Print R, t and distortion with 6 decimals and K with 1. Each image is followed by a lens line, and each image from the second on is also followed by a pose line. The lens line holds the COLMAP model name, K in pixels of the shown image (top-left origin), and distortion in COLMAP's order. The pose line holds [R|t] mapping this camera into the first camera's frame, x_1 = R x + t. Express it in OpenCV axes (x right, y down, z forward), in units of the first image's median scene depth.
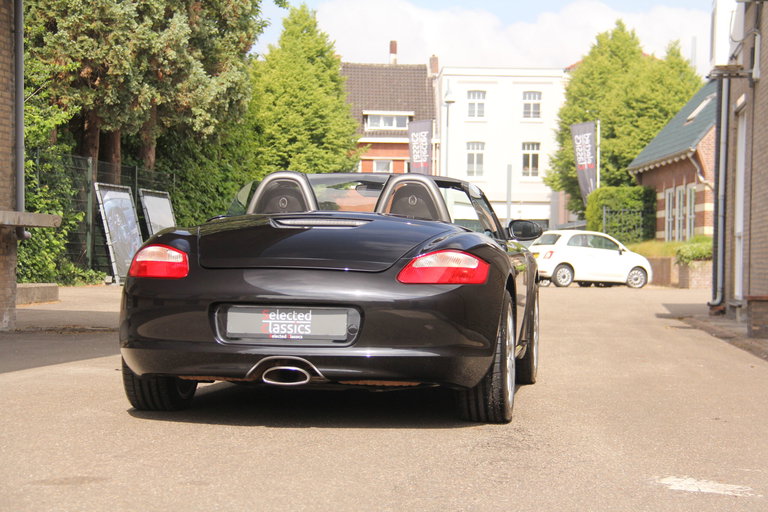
lens RADIAL K [[1781.8, 0, 383.8], [0, 1781.8, 254.5], [0, 0, 1]] dist [0.353509, 0.000000]
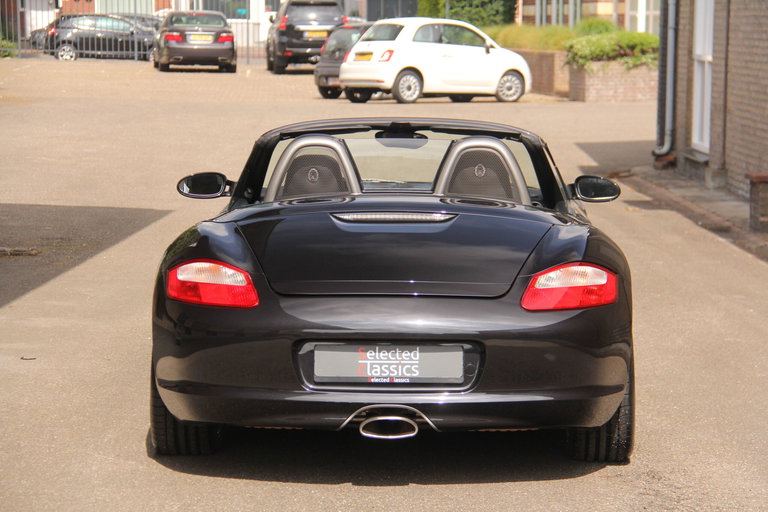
lens RADIAL K [[2929.3, 0, 383.7], [0, 2929.3, 257.8], [0, 0, 1]] dist [1.060069, 0.000000]
pose [[0.984909, -0.028859, 0.170650, -0.237486], [0.007295, 0.992046, 0.125663, -0.148816], [-0.172919, -0.122522, 0.977286, -0.254853]]
